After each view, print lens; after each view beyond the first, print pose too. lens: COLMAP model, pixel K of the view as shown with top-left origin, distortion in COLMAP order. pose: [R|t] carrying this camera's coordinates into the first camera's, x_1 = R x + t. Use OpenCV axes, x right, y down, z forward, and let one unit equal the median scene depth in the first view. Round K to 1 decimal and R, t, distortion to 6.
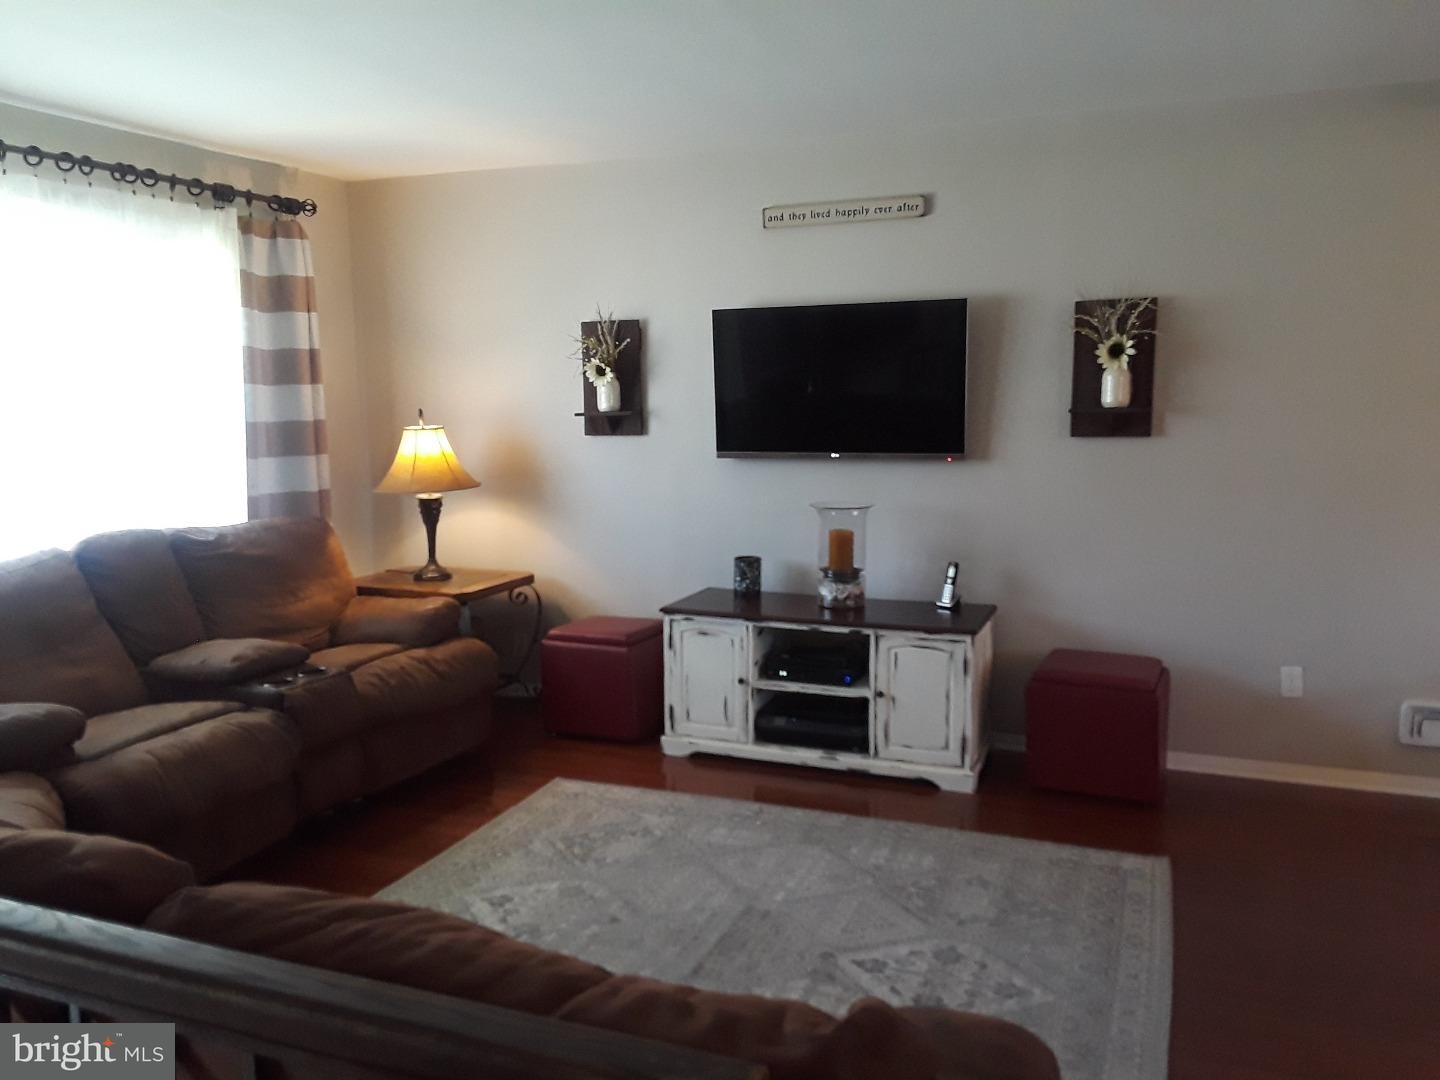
lens RADIAL K [[1119.8, 0, 752.2], [0, 1119.8, 540.9], [0, 0, 1]] dist [0.016071, 0.004384]
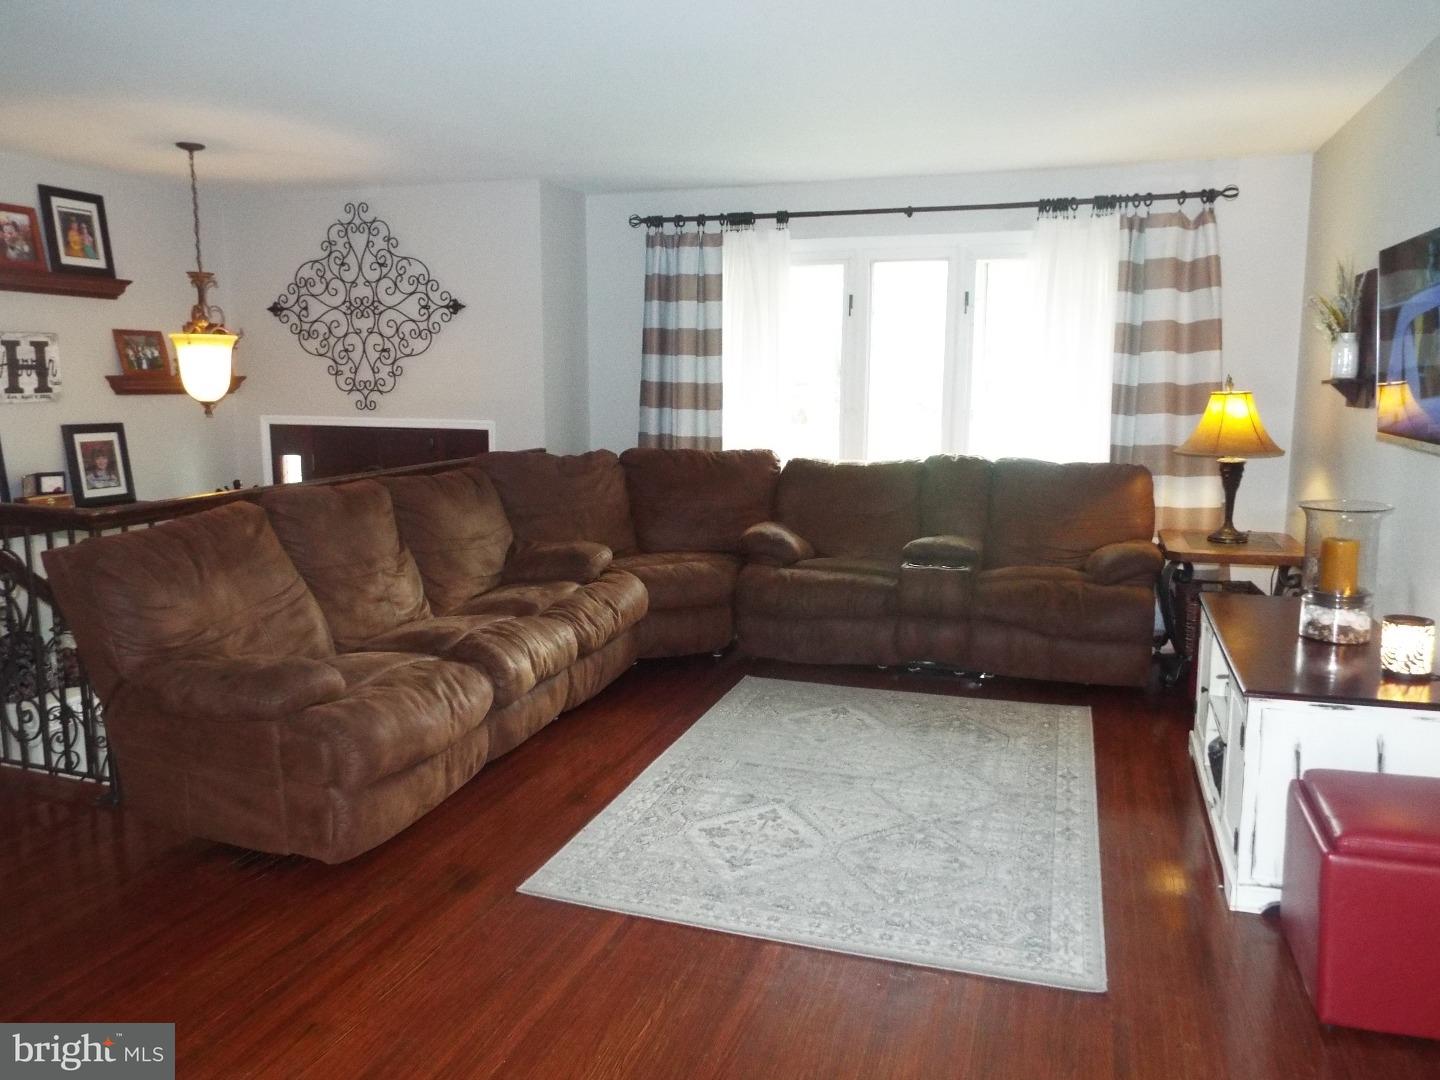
lens RADIAL K [[1119.8, 0, 752.2], [0, 1119.8, 540.9], [0, 0, 1]] dist [0.016071, 0.004384]
pose [[0.076915, 0.152736, -0.985269, 0.811152], [-0.148203, 0.978970, 0.140190, -0.052149], [0.985961, 0.135237, 0.097934, 0.531452]]
